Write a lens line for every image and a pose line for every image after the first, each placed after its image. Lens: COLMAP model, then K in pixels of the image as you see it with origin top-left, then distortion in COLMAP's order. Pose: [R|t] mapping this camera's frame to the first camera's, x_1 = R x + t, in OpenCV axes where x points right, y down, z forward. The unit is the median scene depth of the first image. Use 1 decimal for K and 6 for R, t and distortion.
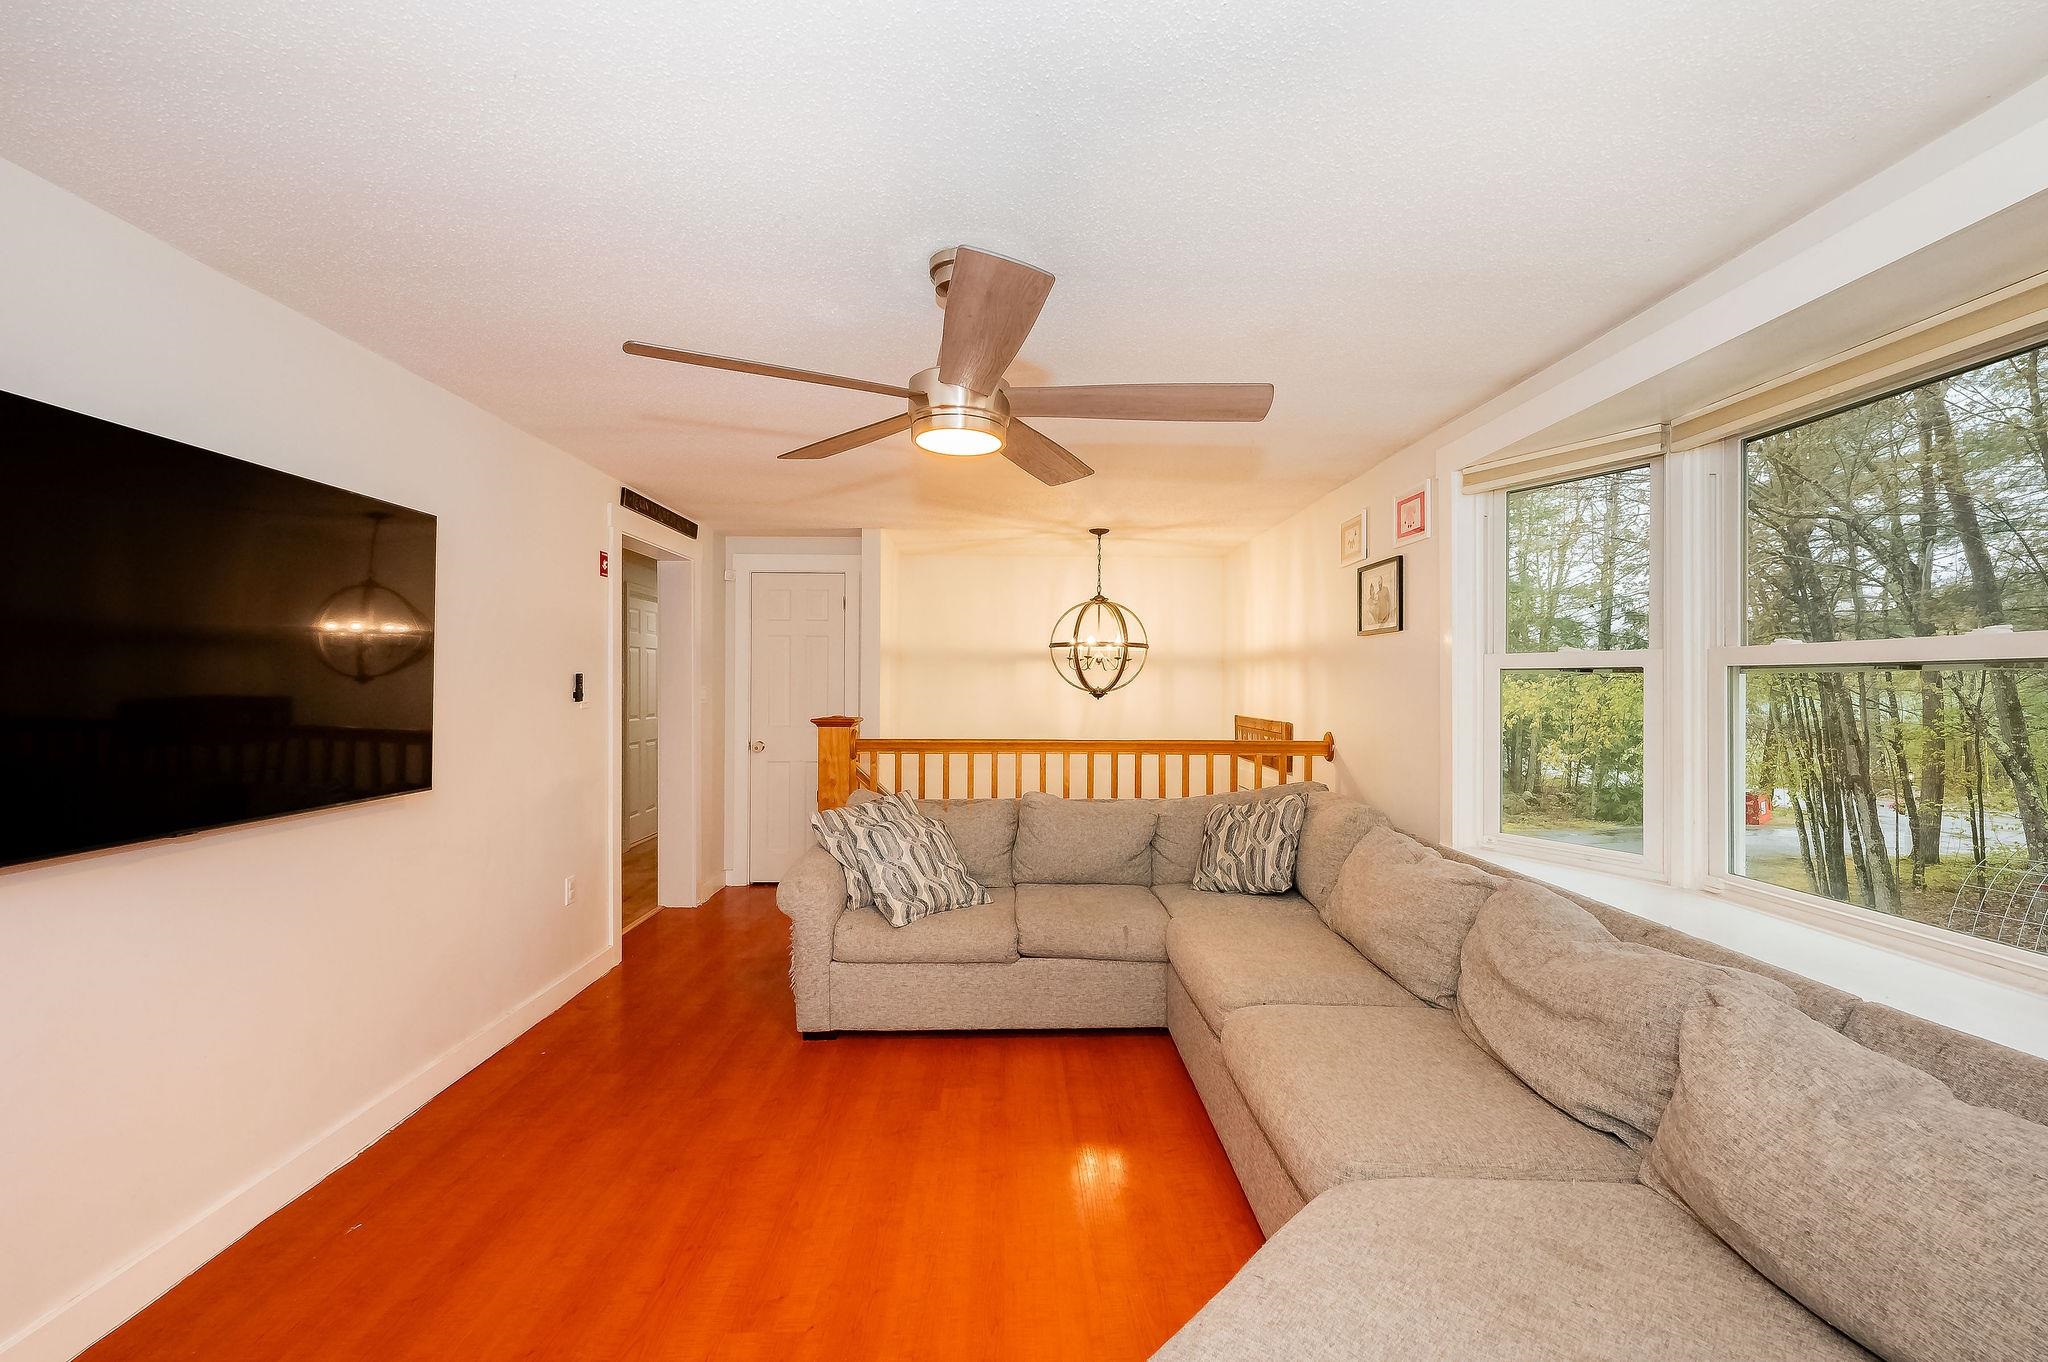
lens RADIAL K [[826.2, 0, 1010.9], [0, 826.2, 688.5], [0, 0, 1]] dist [-0.001015, 0.000377]
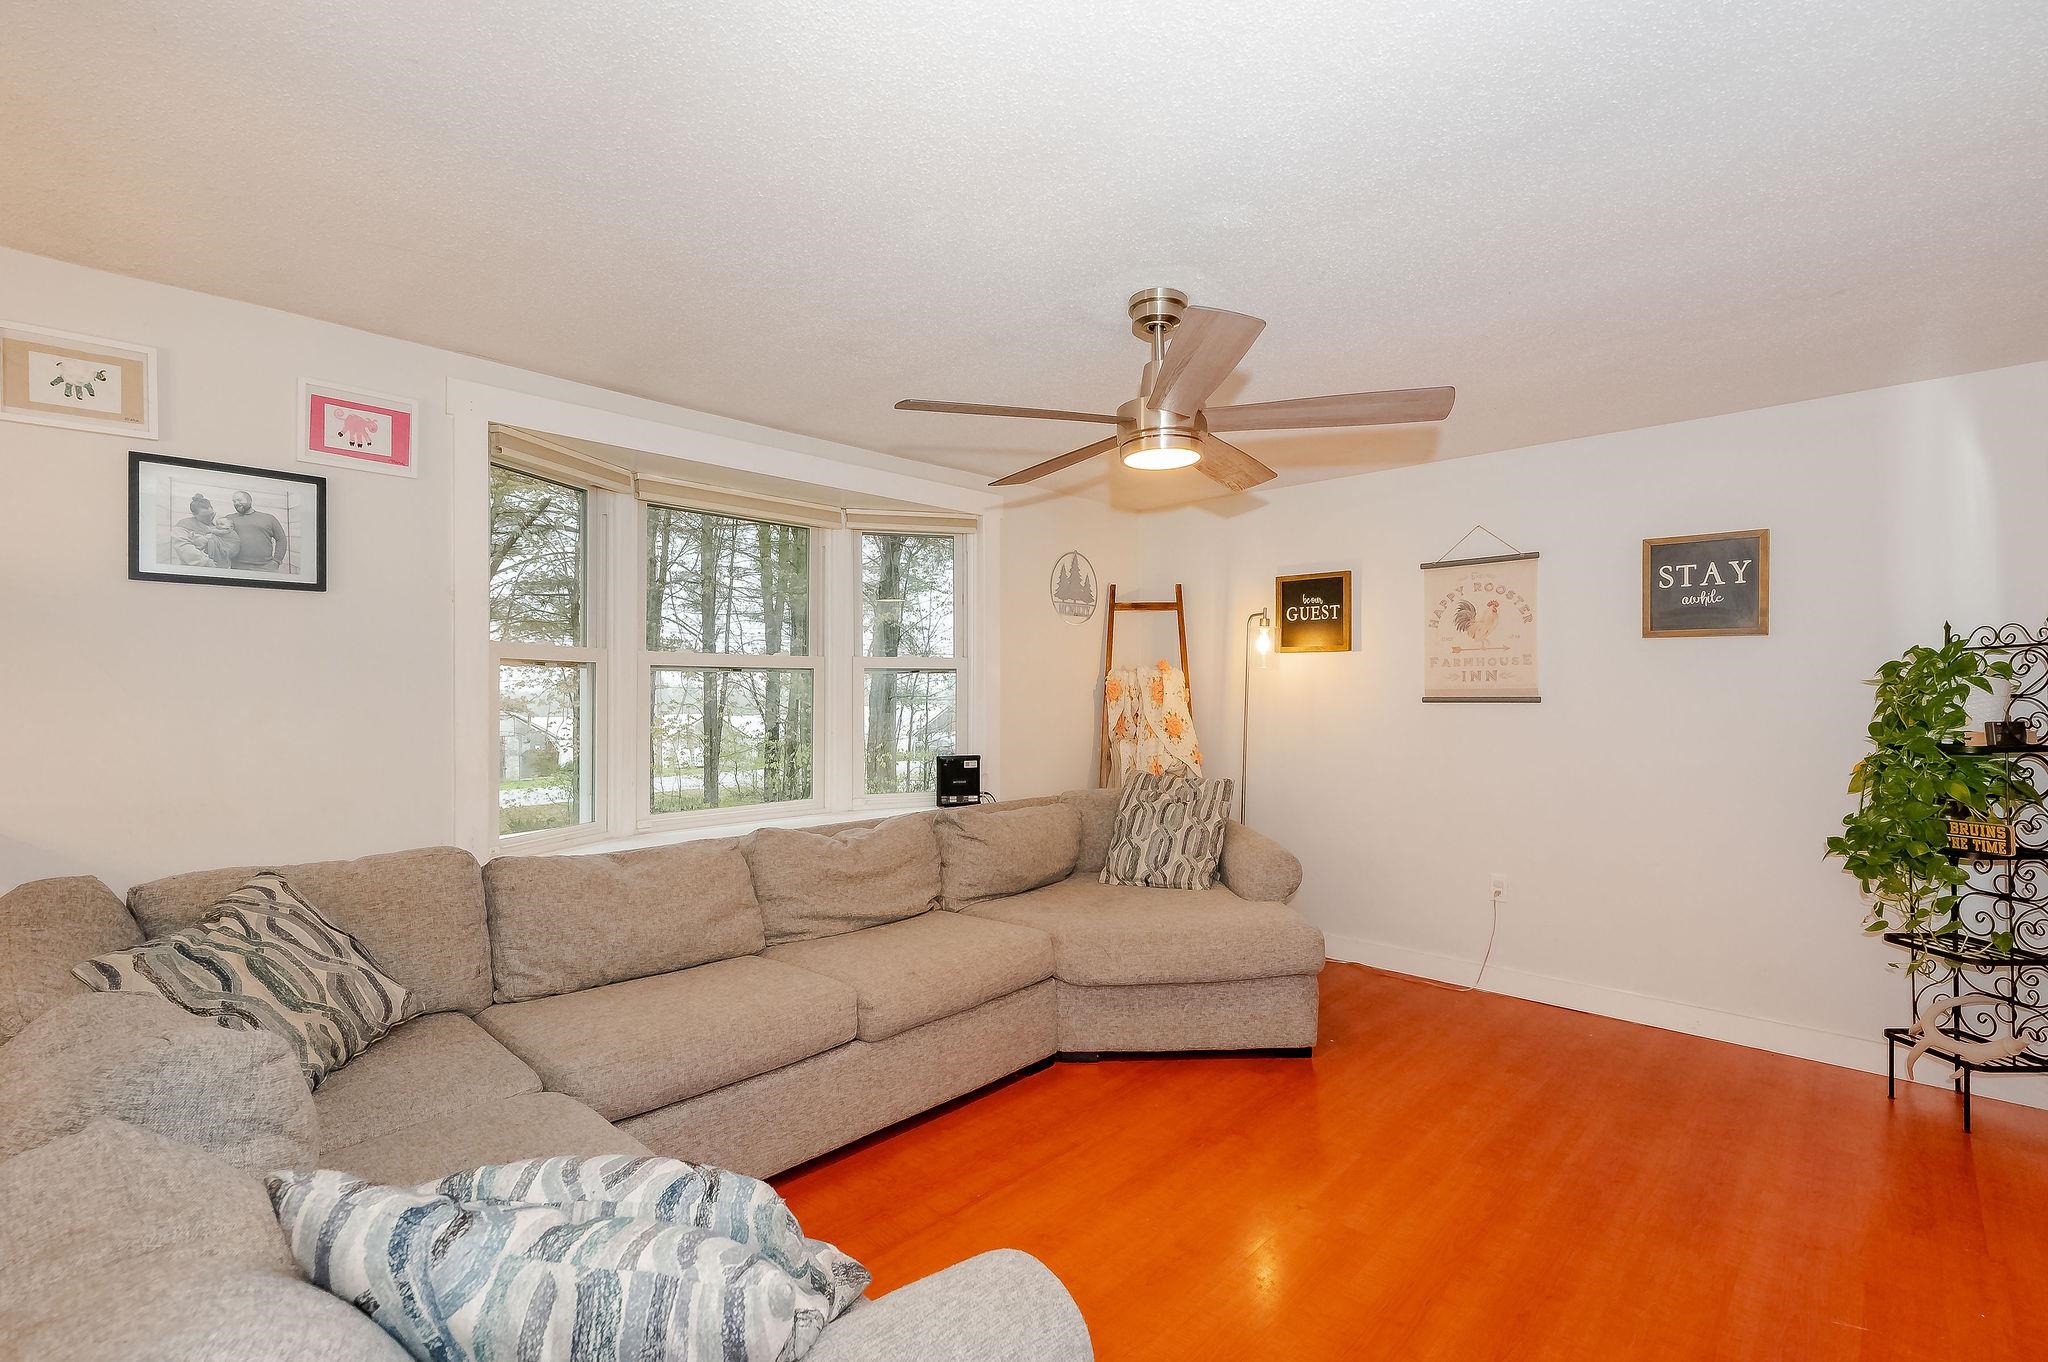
lens RADIAL K [[940.3, 0, 1029.8], [0, 940.3, 681.2], [0, 0, 1]] dist [0.003188, 0.000252]
pose [[-0.737522, 0.001711, 0.675321, -0.450386], [-0.002028, 0.999987, -0.004748, 0.004104], [-0.675321, -0.004871, -0.737508, 1.157997]]
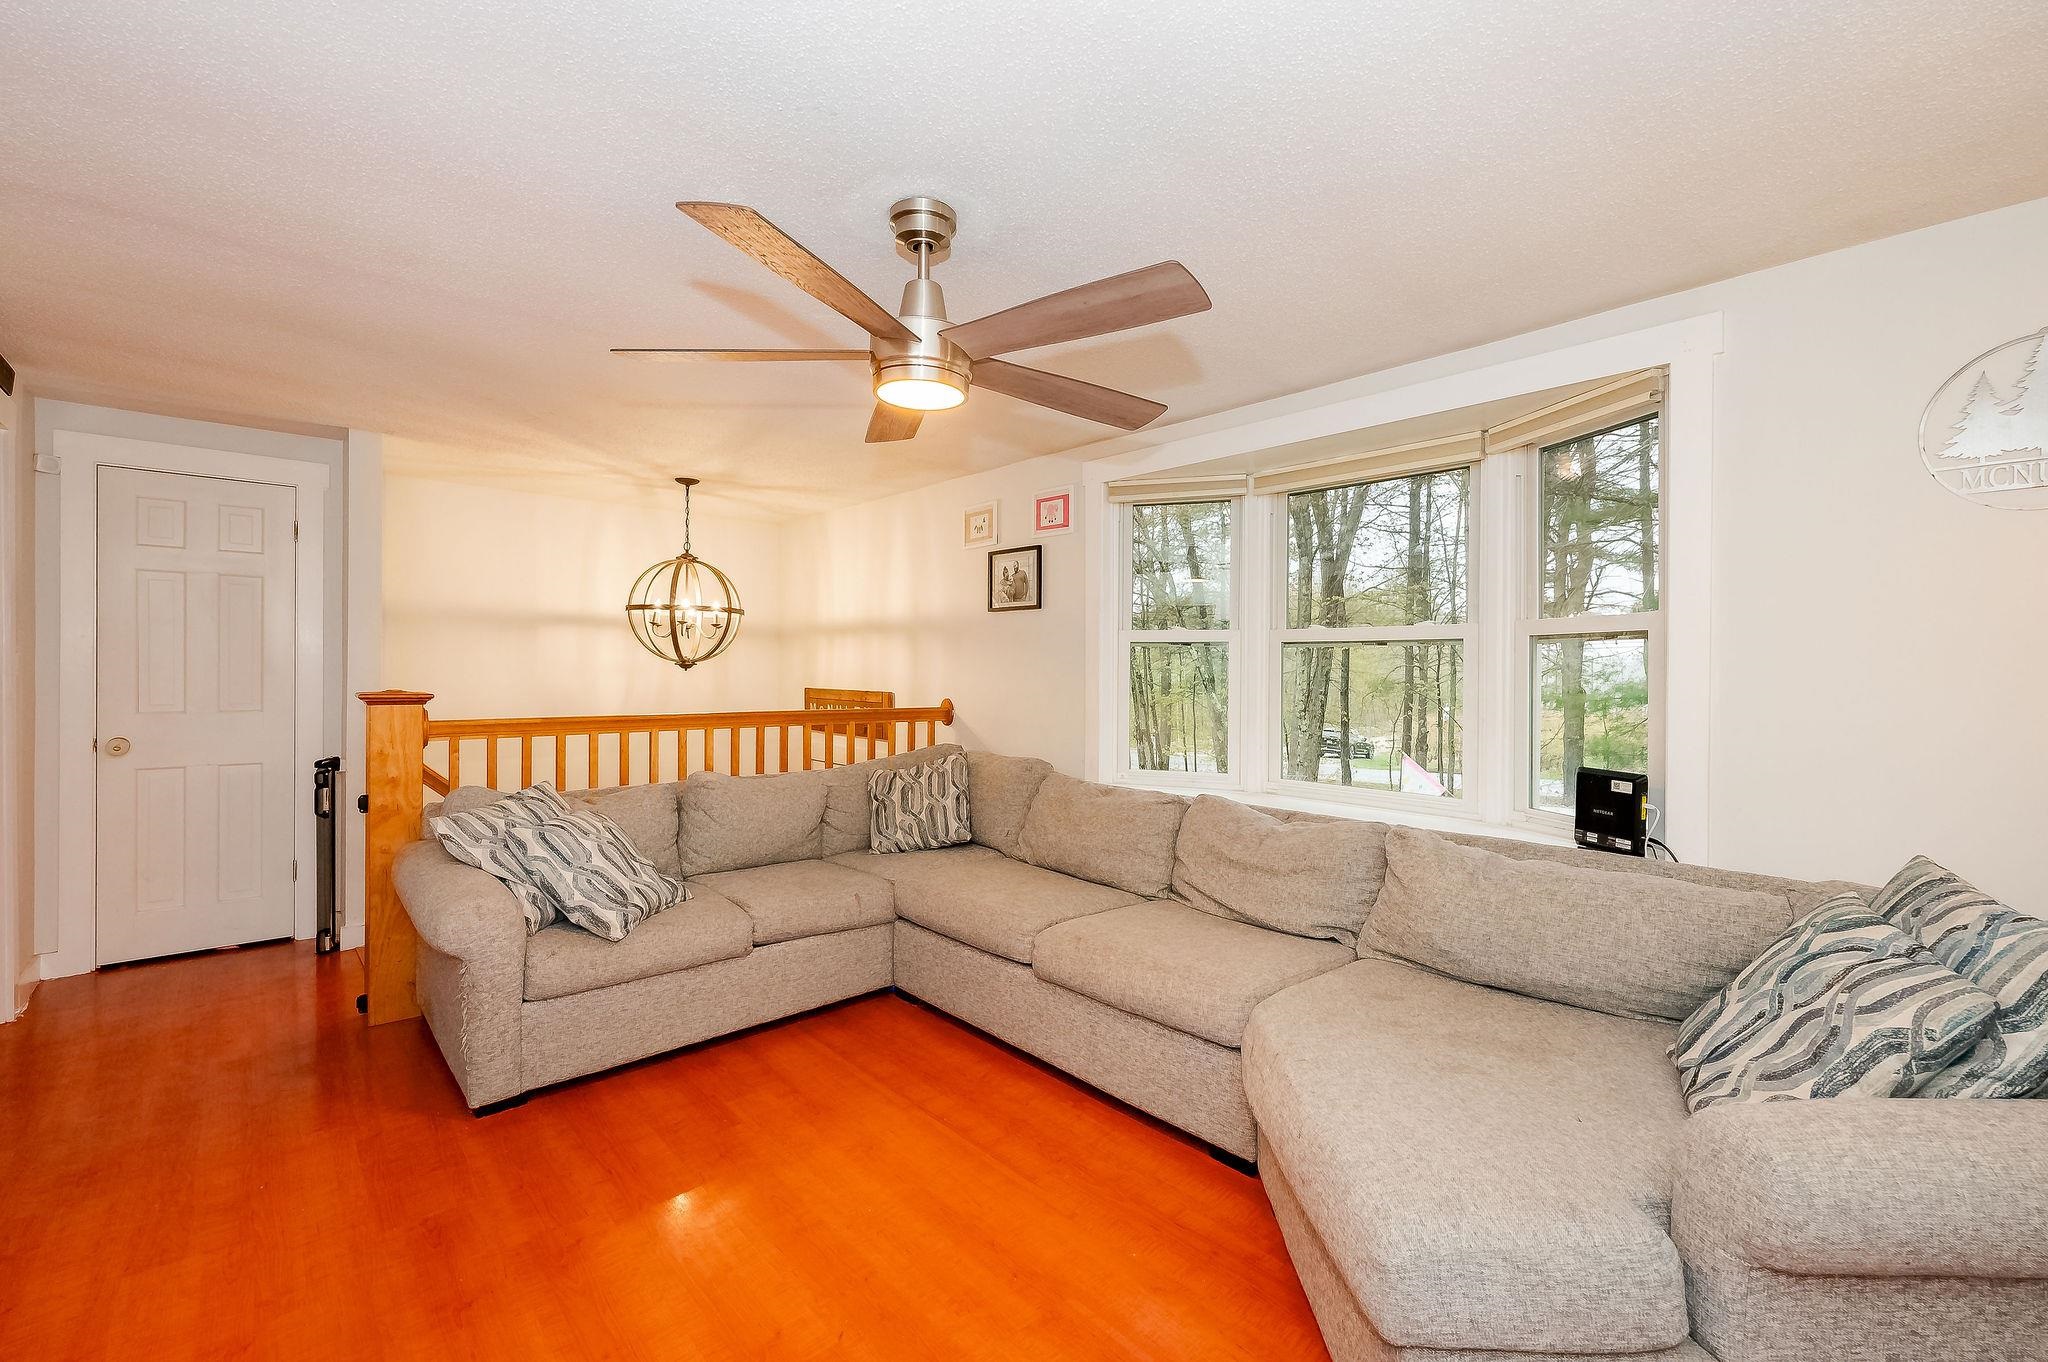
lens RADIAL K [[884.7, 0, 1031.7], [0, 884.7, 674.2], [0, 0, 1]] dist [0.000282, 0.000419]
pose [[0.744063, -0.002445, 0.668105, -0.377933], [-0.003638, 0.999964, 0.007711, 0.013757], [-0.668100, -0.008168, 0.744027, 0.064197]]
